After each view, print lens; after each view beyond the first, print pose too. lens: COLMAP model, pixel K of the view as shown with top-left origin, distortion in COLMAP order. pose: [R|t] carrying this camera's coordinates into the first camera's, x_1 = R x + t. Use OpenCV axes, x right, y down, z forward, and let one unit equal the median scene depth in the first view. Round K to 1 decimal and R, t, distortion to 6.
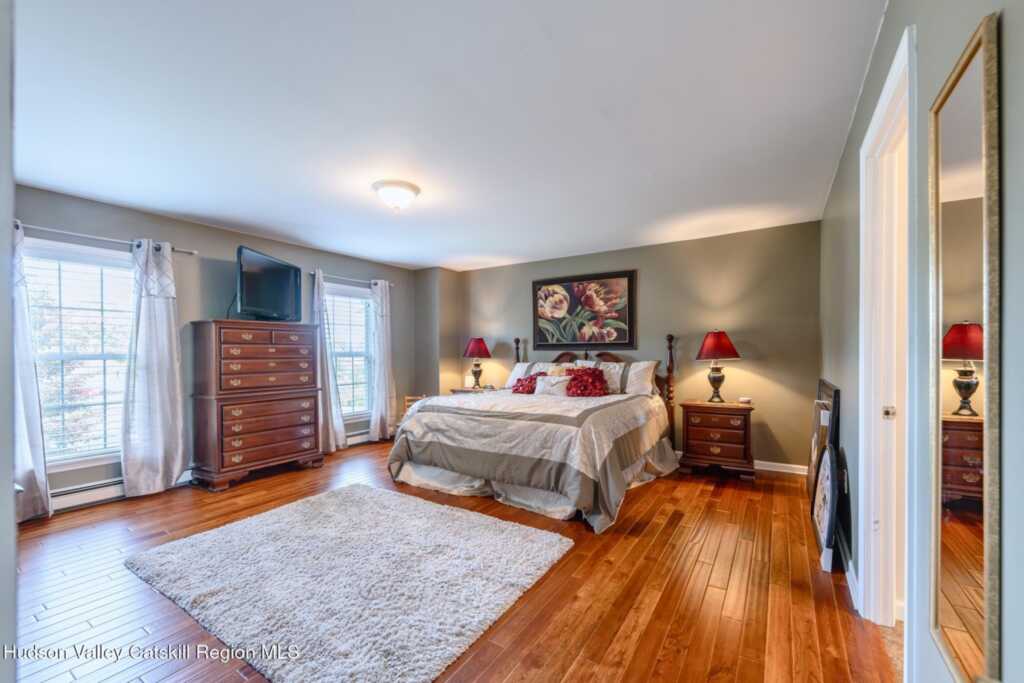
lens RADIAL K [[419.8, 0, 510.9], [0, 419.8, 356.8], [0, 0, 1]] dist [-0.127844, 0.000007]
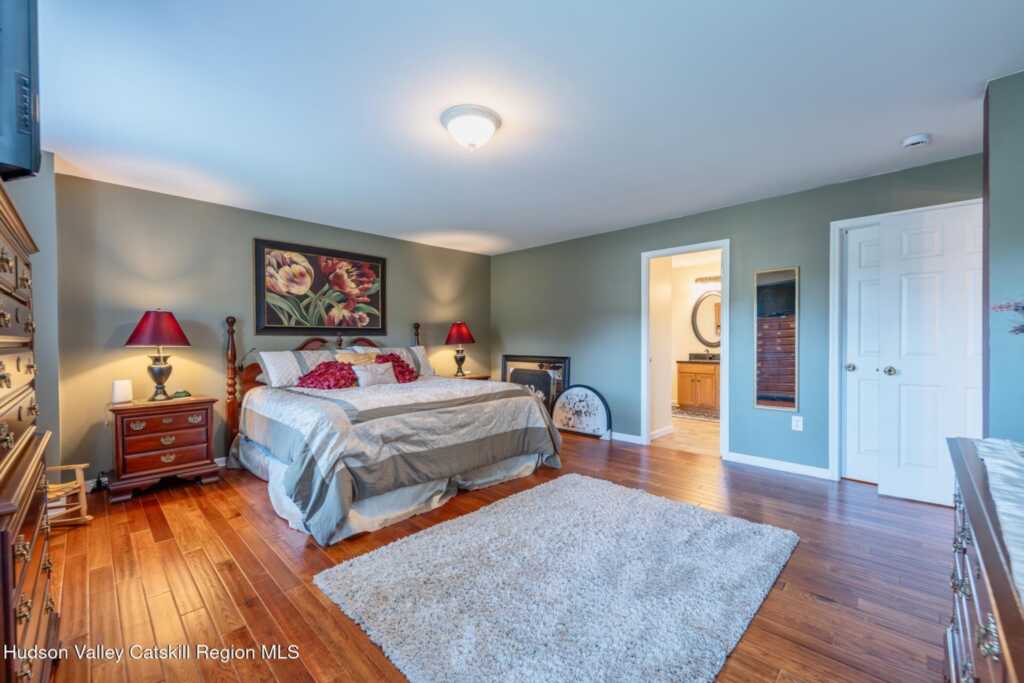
lens RADIAL K [[426.1, 0, 512.3], [0, 426.1, 345.3], [0, 0, 1]] dist [0.002314, 0.000034]
pose [[0.182957, -0.008097, 0.983087, -0.651084], [0.006263, 0.999955, 0.007071, 0.000998], [-0.983101, 0.004863, 0.183000, 0.471813]]
